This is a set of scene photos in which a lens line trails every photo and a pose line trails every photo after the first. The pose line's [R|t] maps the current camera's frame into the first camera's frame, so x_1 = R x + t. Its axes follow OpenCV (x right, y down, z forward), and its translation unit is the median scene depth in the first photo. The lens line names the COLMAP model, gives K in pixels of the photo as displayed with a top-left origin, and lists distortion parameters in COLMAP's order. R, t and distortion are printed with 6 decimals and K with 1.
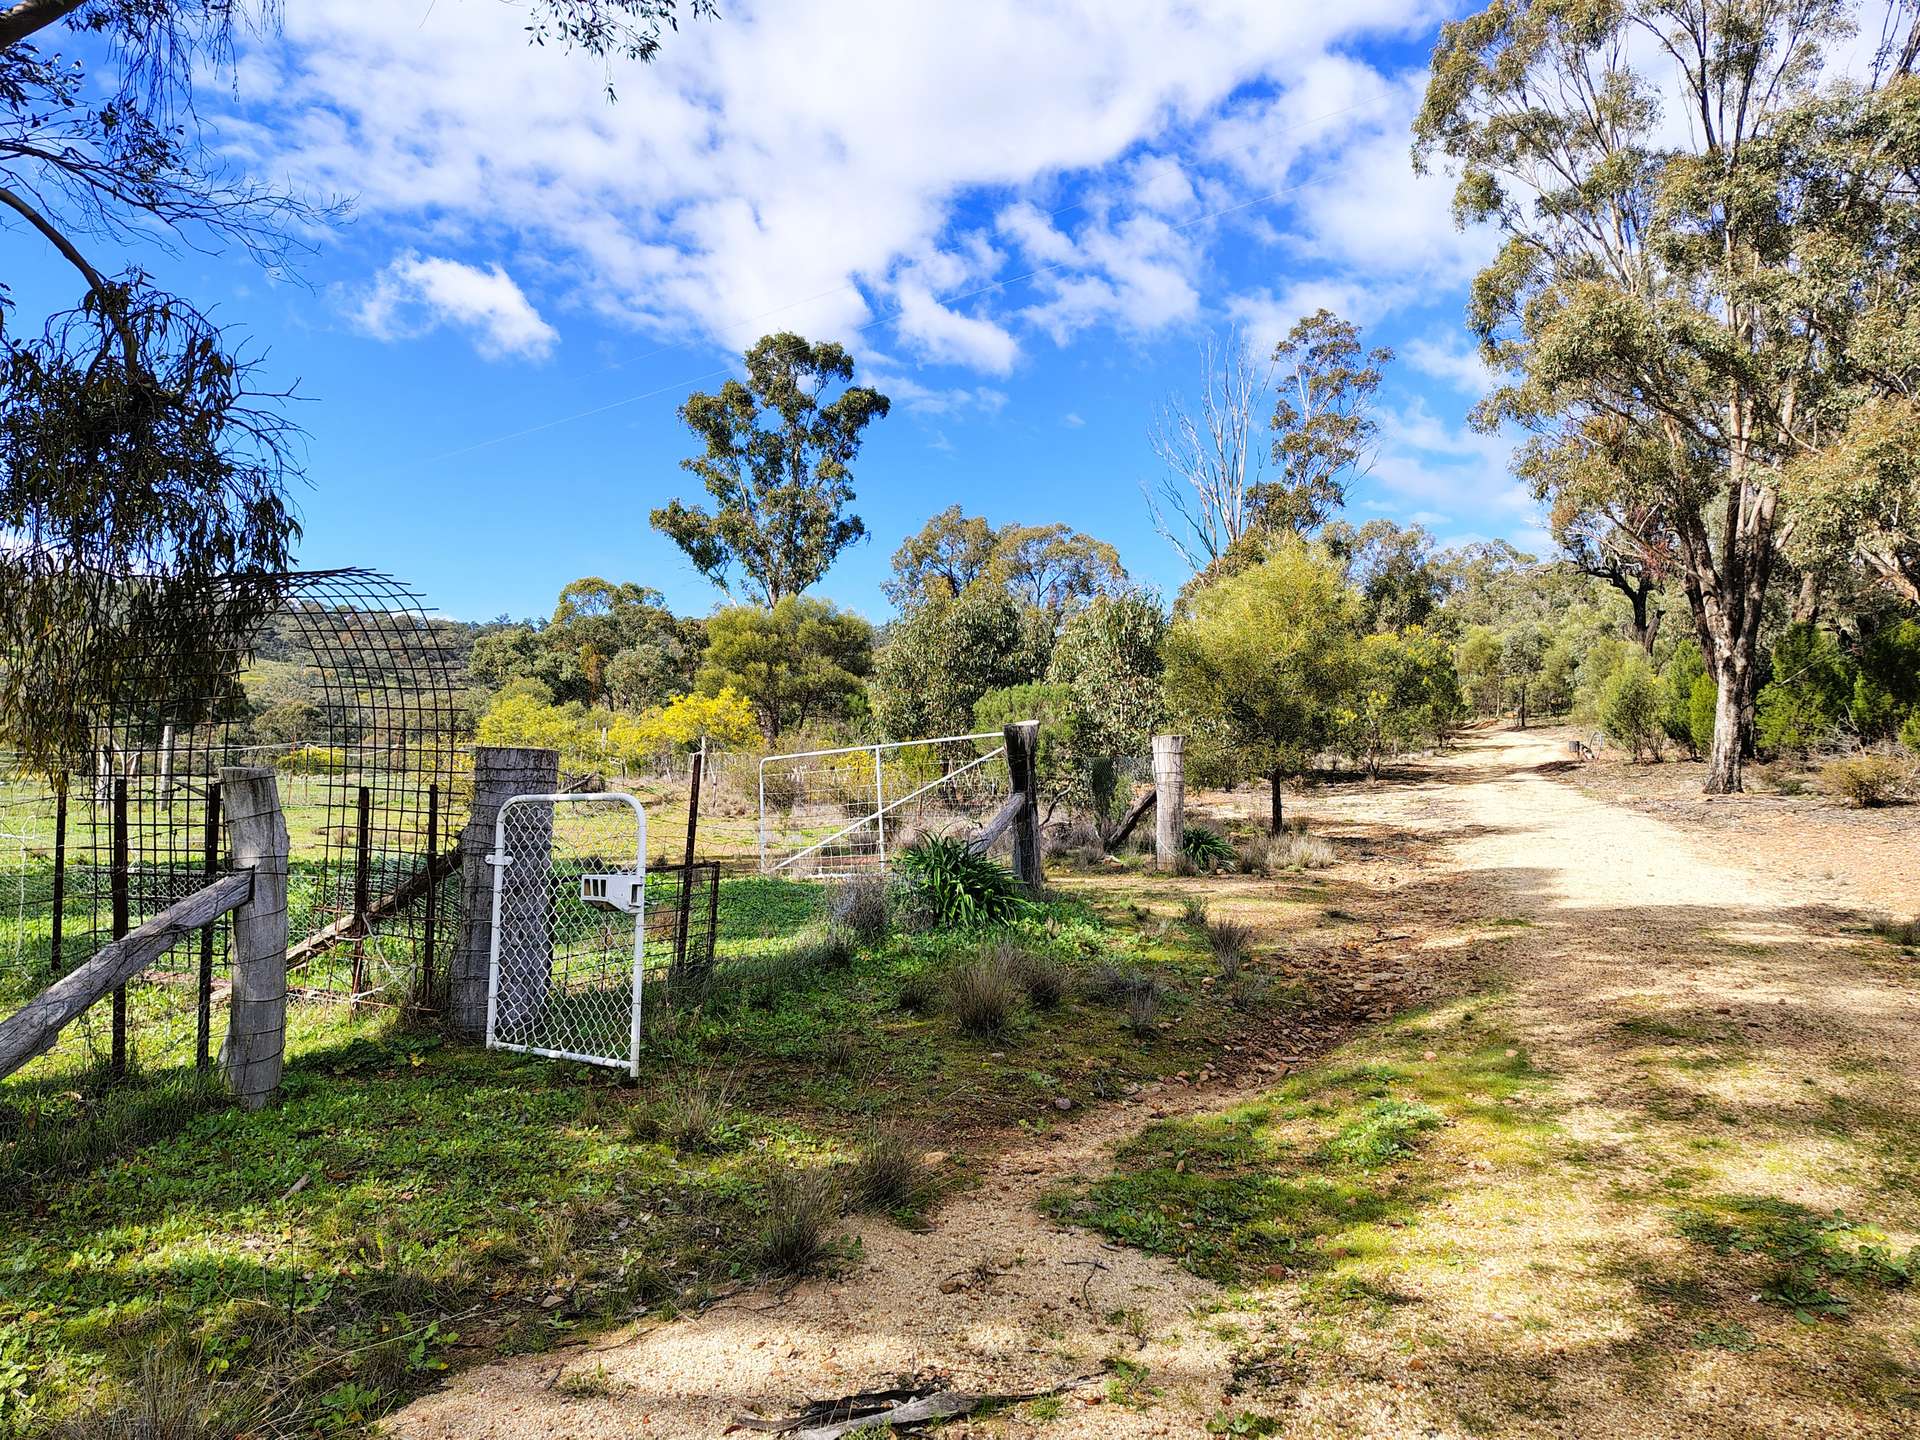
lens RADIAL K [[1369.5, 0, 962.6], [0, 1369.5, 718.9], [0, 0, 1]] dist [0.078858, -0.059165]
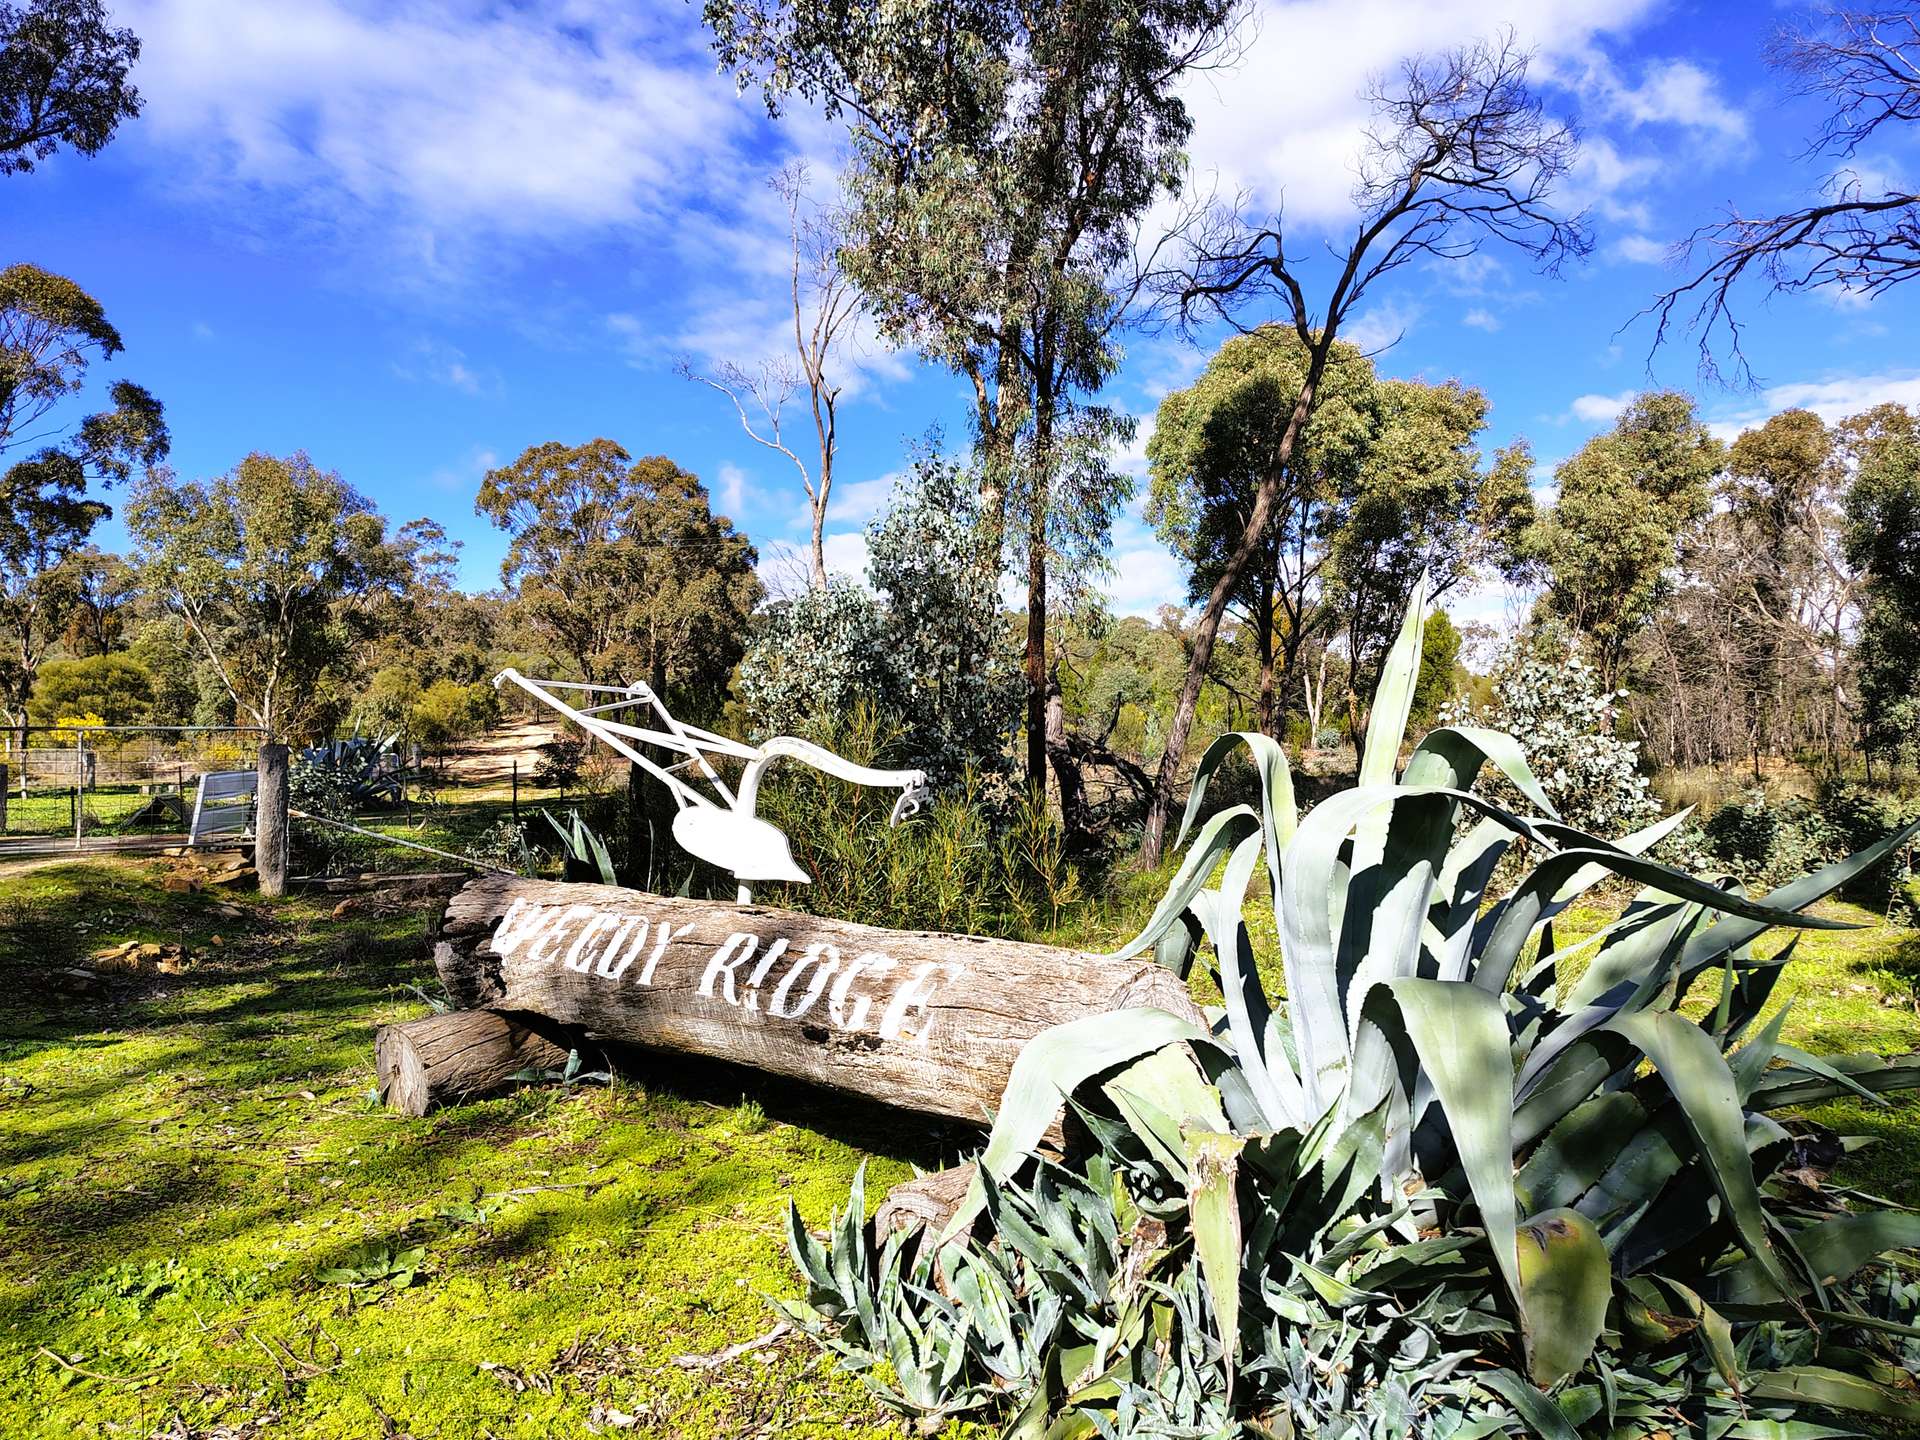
lens RADIAL K [[1369.5, 0, 956.2], [0, 1369.5, 729.8], [0, 0, 1]] dist [0.078858, -0.059165]
pose [[0.790007, -0.010833, 0.613002, -0.358409], [-0.004402, 0.999718, 0.023339, -0.043381], [-0.613082, -0.021136, 0.789736, -1.031743]]
